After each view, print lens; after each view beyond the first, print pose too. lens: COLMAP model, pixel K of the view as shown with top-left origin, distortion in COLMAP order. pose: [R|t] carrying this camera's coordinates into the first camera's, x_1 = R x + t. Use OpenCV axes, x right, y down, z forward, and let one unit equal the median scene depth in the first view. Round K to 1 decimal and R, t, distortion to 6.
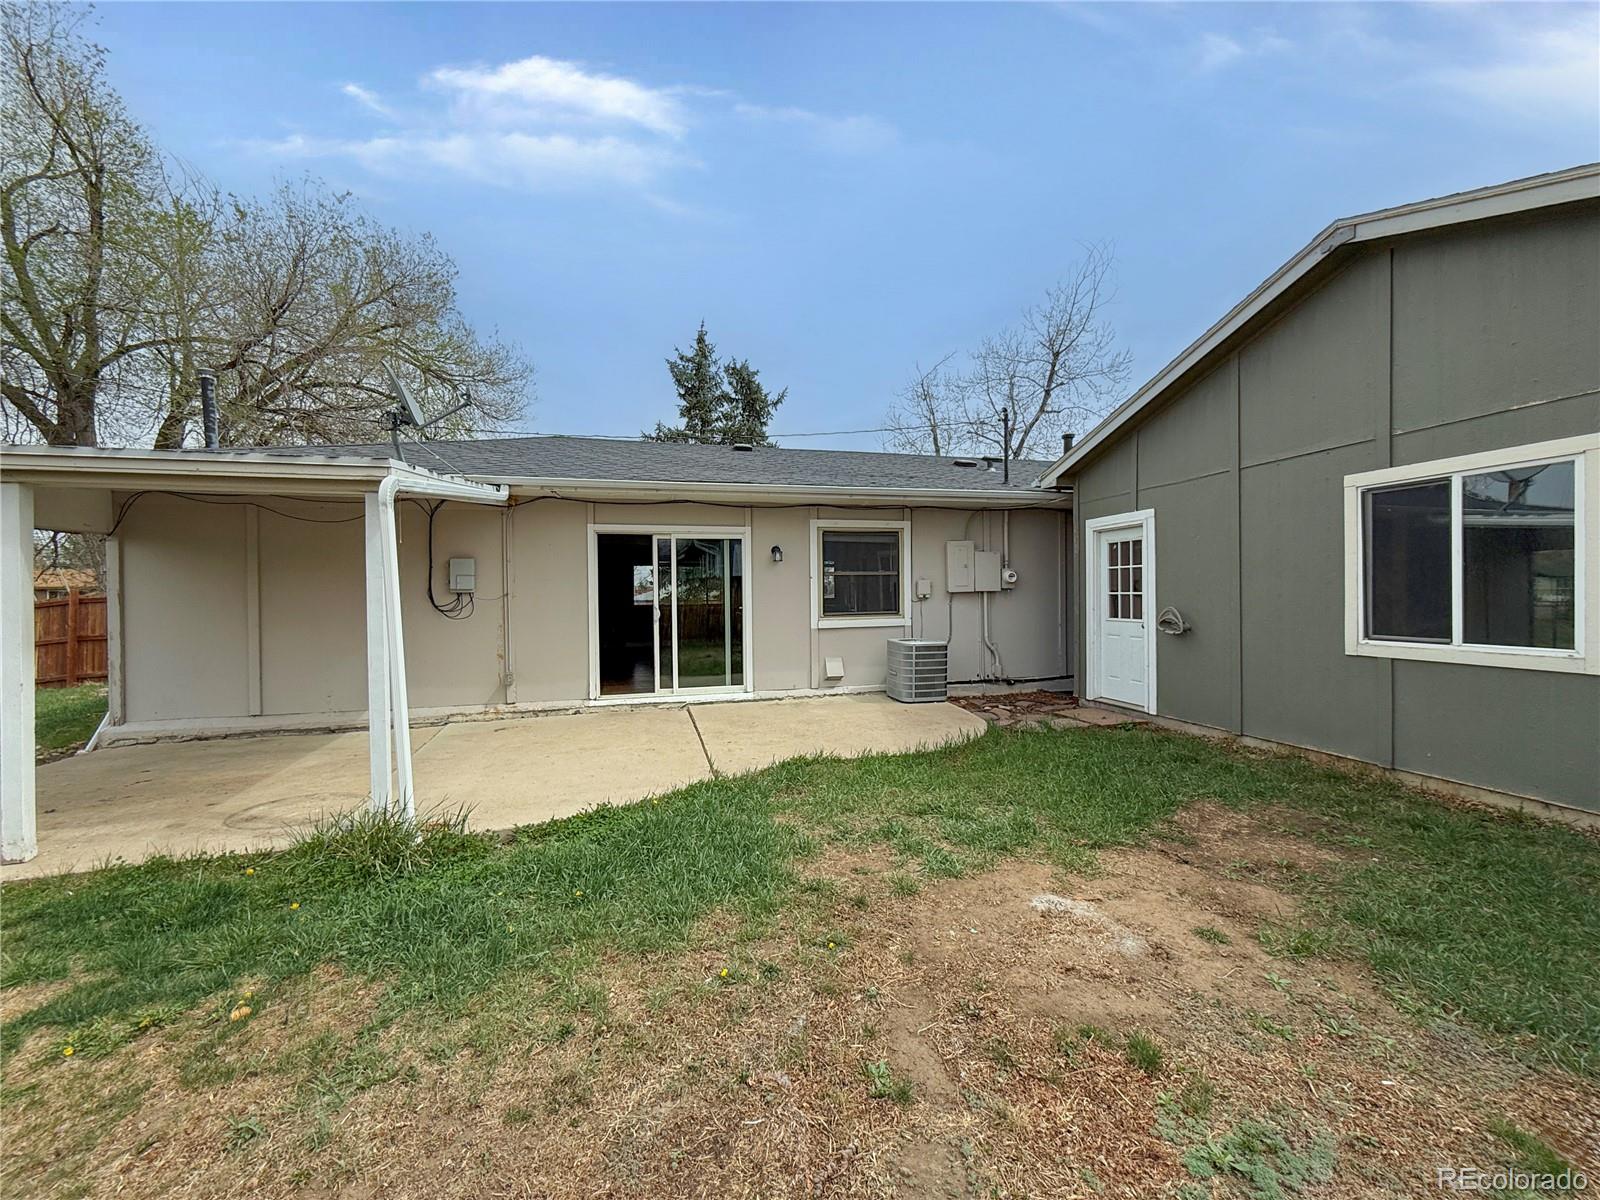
lens RADIAL K [[636.9, 0, 804.9], [0, 636.9, 601.3], [0, 0, 1]] dist [-0.000321, -0.000014]
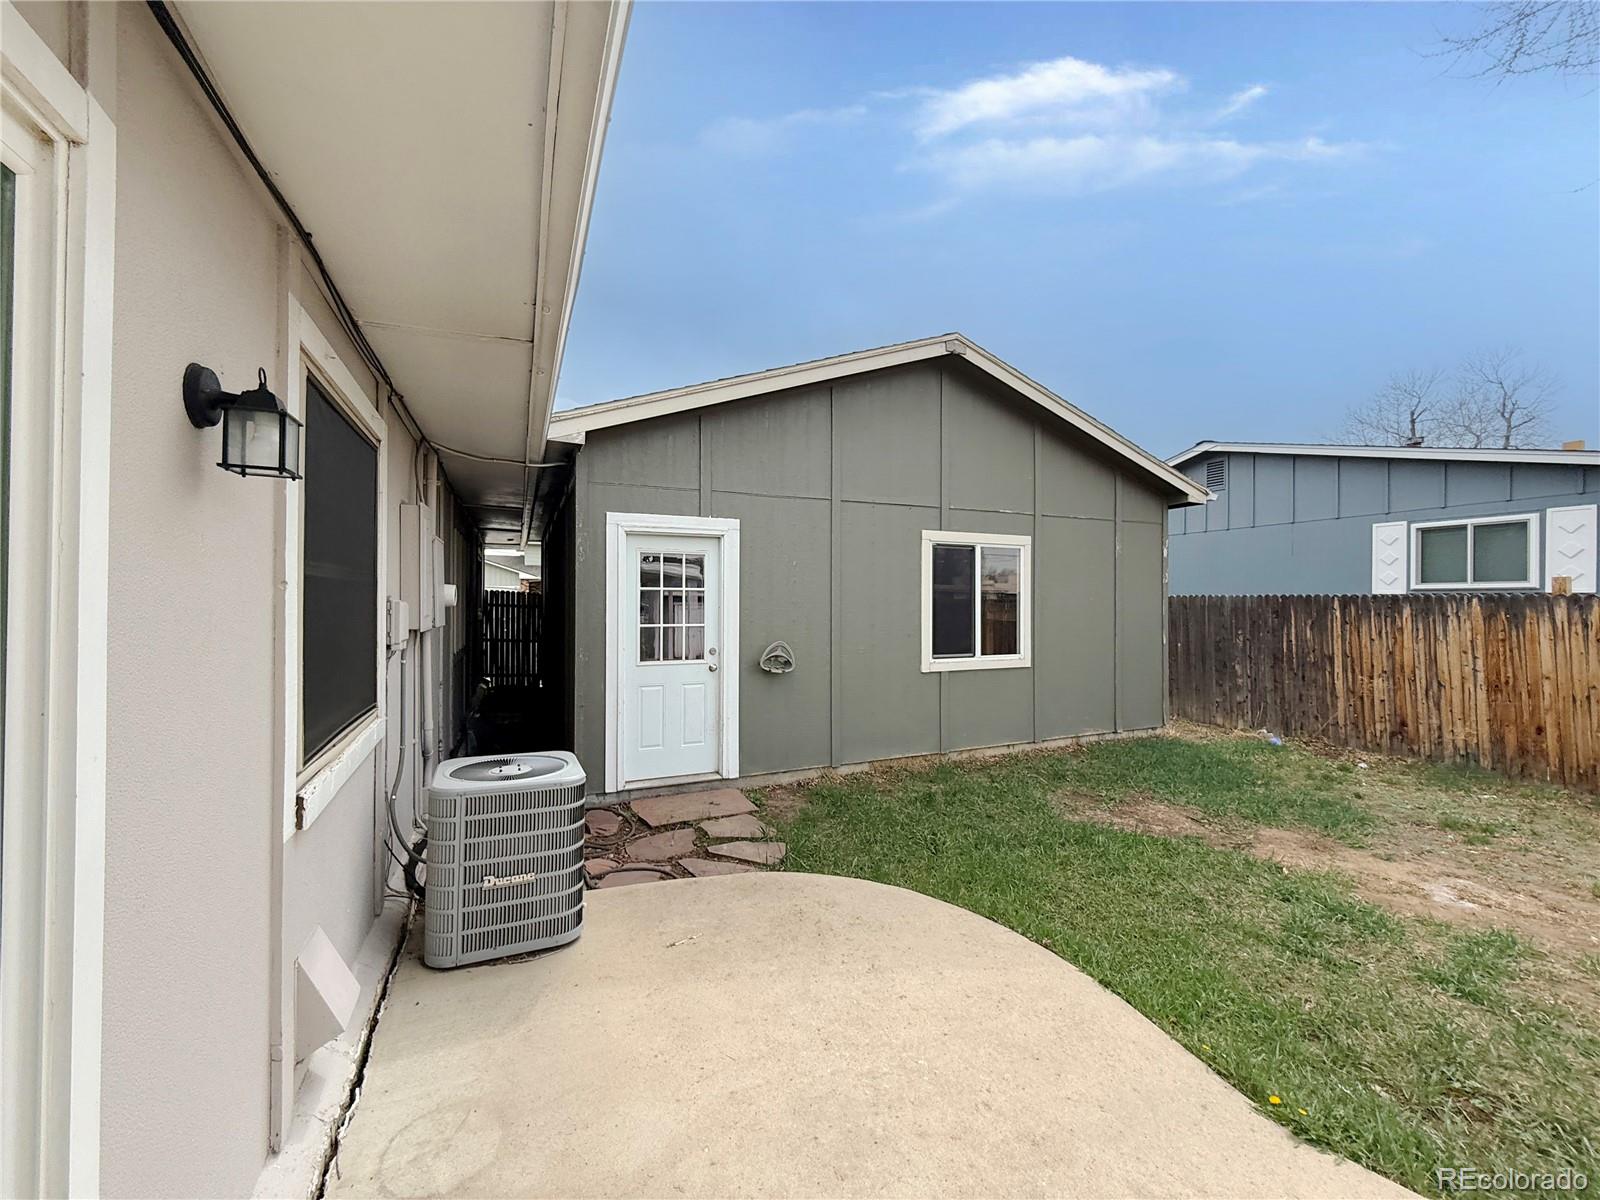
lens RADIAL K [[636.9, 0, 804.9], [0, 636.9, 601.3], [0, 0, 1]] dist [-0.000321, -0.000014]
pose [[-0.167292, 0.012591, 0.985827, -0.366793], [0.011284, 0.999877, -0.010856, -0.048091], [-0.985843, 0.009308, -0.167414, 1.517823]]
